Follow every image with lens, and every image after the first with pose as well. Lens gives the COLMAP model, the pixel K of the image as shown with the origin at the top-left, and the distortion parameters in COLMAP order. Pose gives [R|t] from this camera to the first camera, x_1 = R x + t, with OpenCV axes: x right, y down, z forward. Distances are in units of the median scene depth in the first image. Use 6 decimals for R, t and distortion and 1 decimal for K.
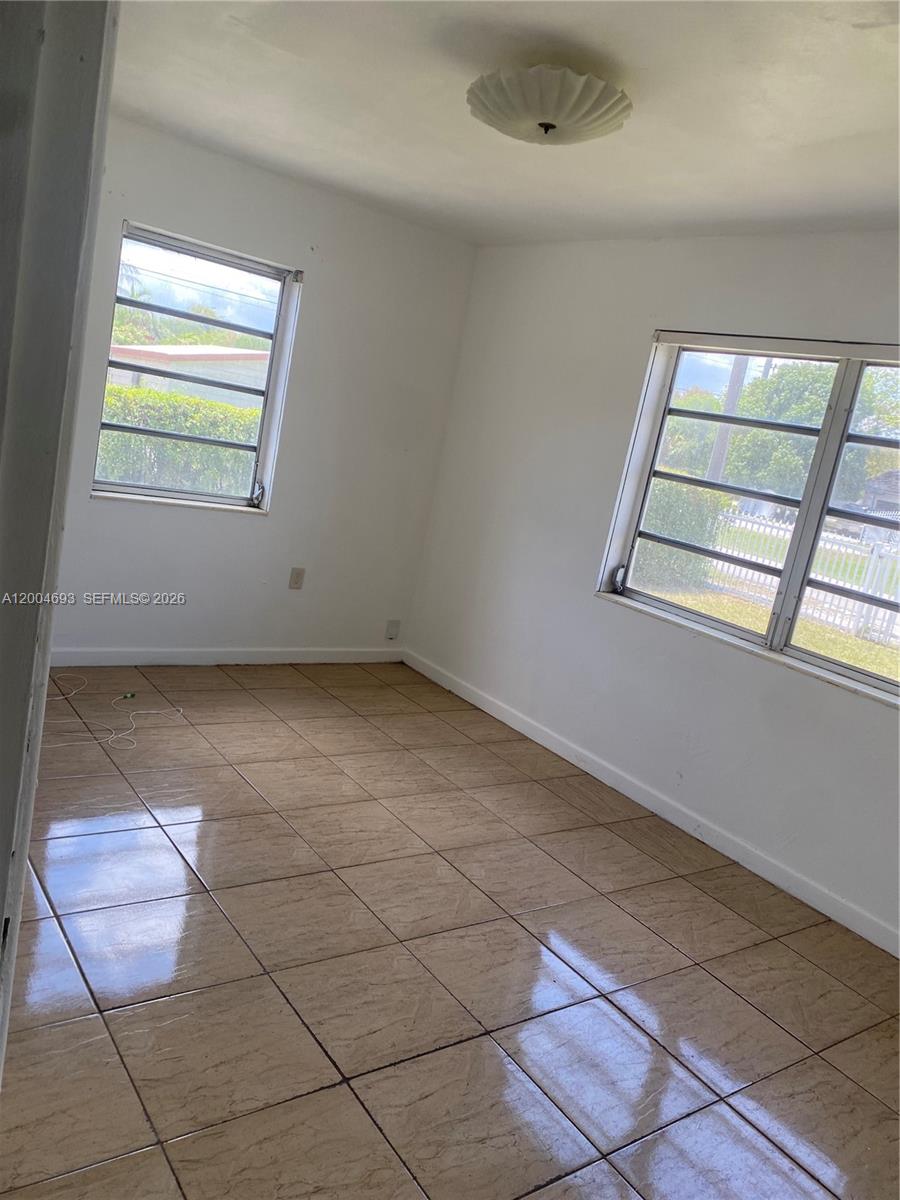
lens RADIAL K [[920.4, 0, 468.2], [0, 920.4, 602.7], [0, 0, 1]] dist [0.051307, -0.030897]
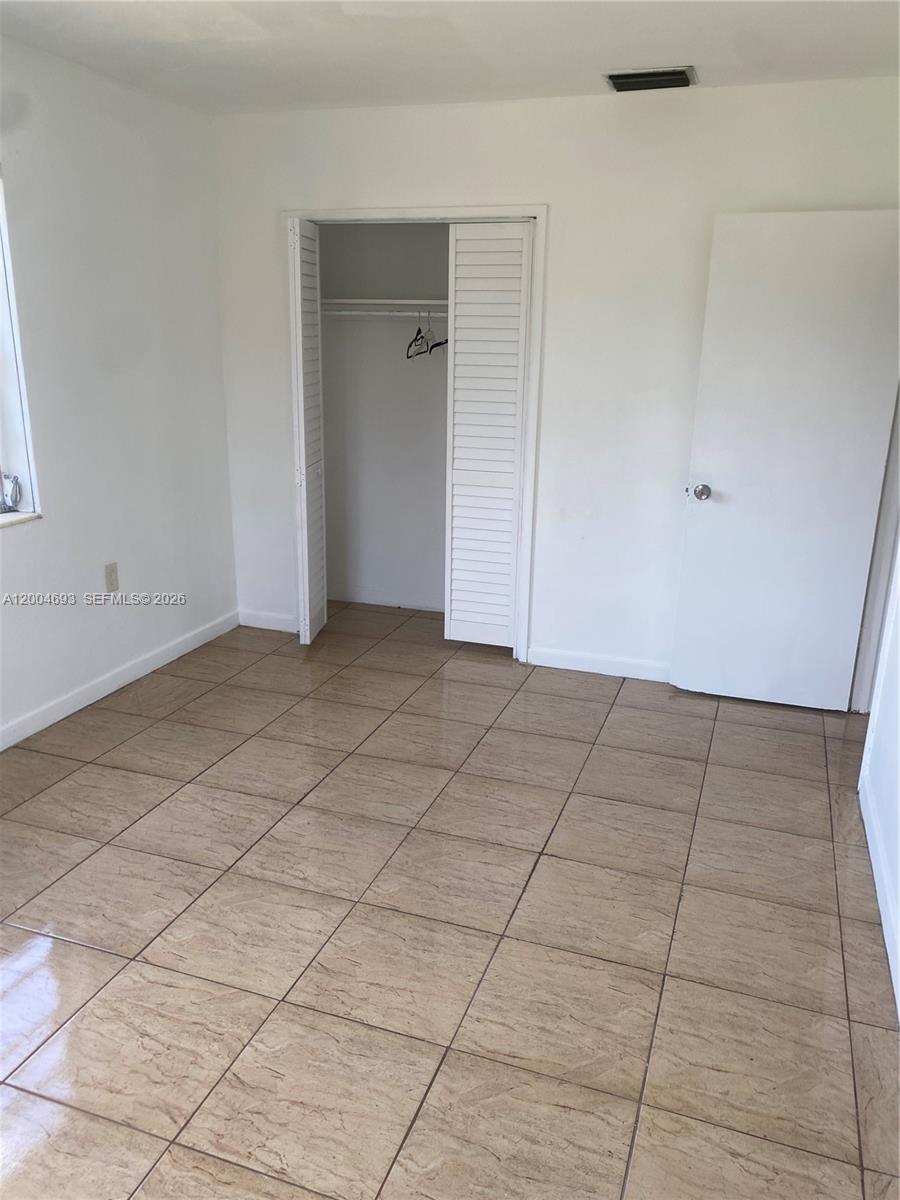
lens RADIAL K [[920.4, 0, 448.0], [0, 920.4, 599.7], [0, 0, 1]] dist [0.051307, -0.030897]
pose [[-0.537450, -0.425042, 0.728345, -0.589971], [0.041634, 0.849262, 0.526328, -0.343181], [-0.842267, 0.313199, -0.438739, 1.065768]]
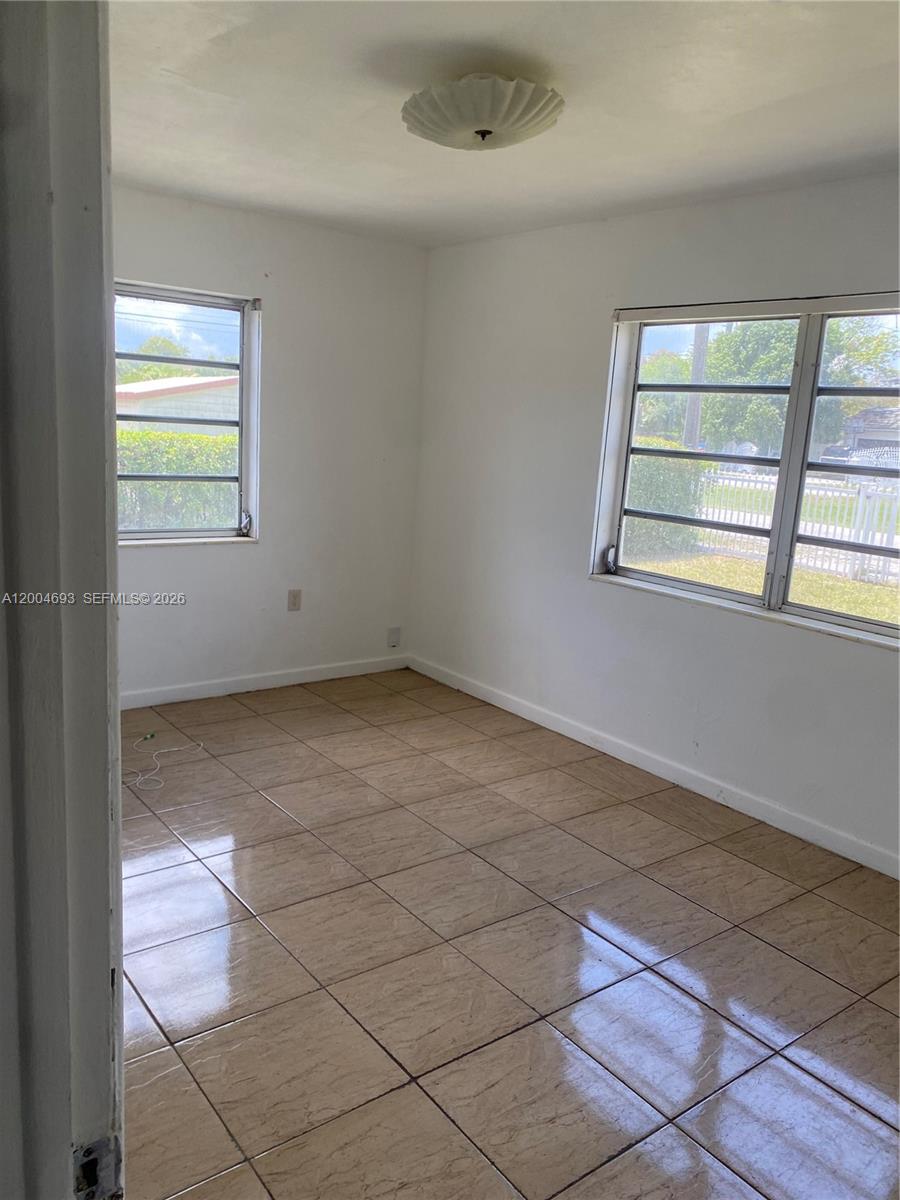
lens RADIAL K [[920.4, 0, 448.8], [0, 920.4, 610.3], [0, 0, 1]] dist [0.051307, -0.030897]
pose [[0.991052, -0.132462, -0.016434, -0.004061], [0.132674, 0.991080, 0.012568, -0.009406], [0.014622, -0.014636, 0.999786, -0.020098]]
